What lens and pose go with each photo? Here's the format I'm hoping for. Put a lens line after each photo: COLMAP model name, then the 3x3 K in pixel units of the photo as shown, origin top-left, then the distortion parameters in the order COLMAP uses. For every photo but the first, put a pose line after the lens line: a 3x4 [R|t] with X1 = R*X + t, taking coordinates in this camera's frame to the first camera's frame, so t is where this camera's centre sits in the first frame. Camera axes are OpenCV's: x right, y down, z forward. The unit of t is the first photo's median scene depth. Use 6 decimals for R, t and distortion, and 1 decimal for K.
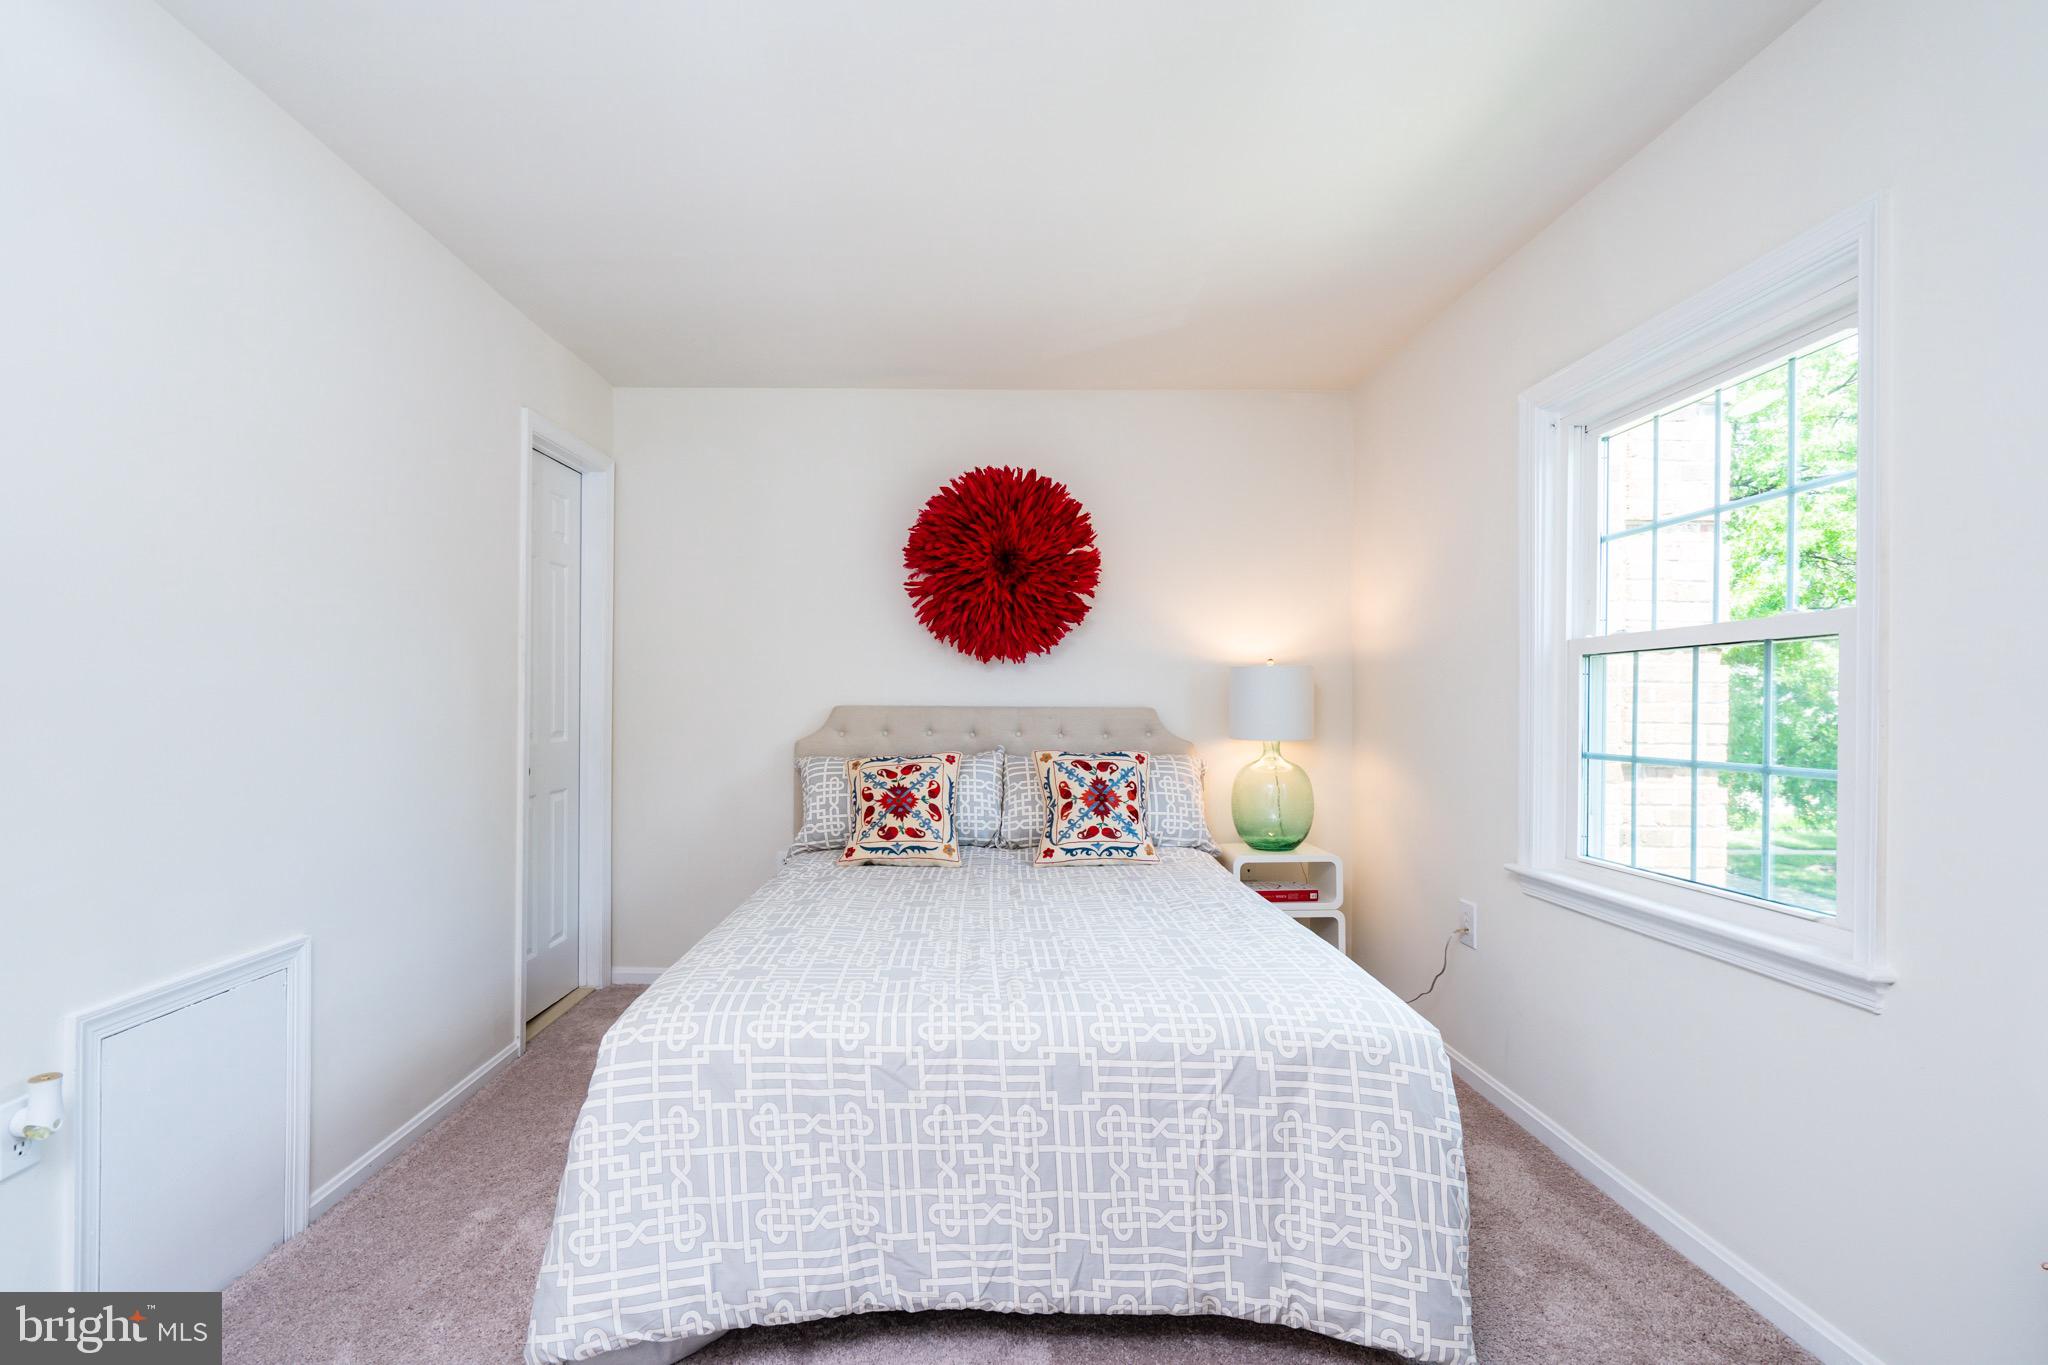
lens RADIAL K [[996.7, 0, 1024.4], [0, 996.7, 694.7], [0, 0, 1]] dist [-0.006388, 0.003732]
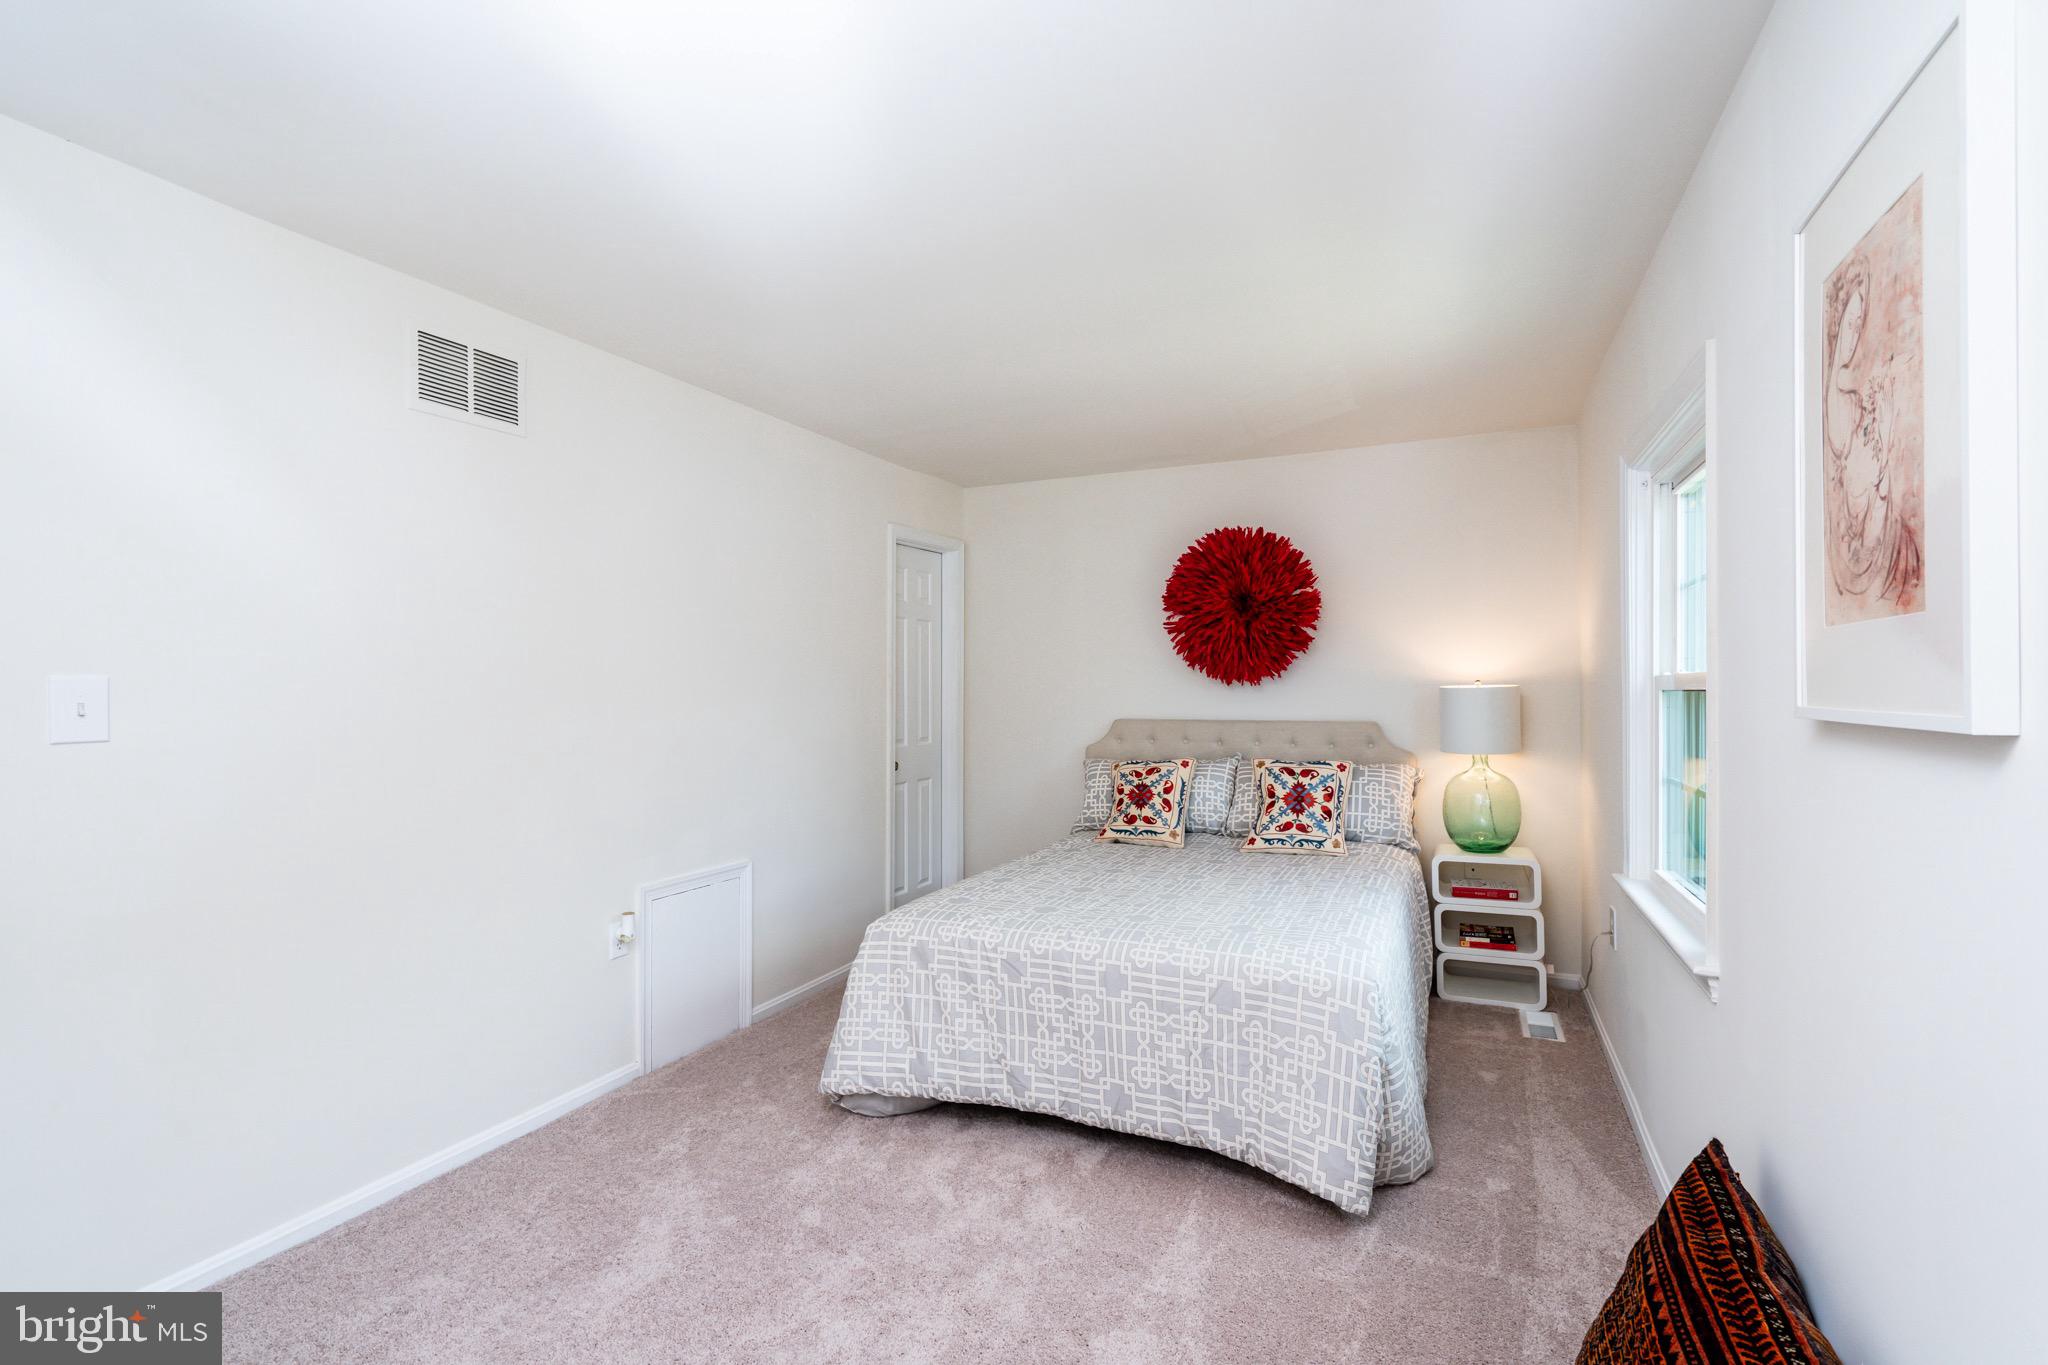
lens RADIAL K [[947.5, 0, 1027.2], [0, 947.5, 682.7], [0, 0, 1]] dist [-0.003242, -0.000513]
pose [[0.907244, -0.010467, -0.420474, 0.551288], [0.009483, 0.999945, -0.004431, -0.078037], [0.420497, 0.000032, 0.907294, -0.408453]]
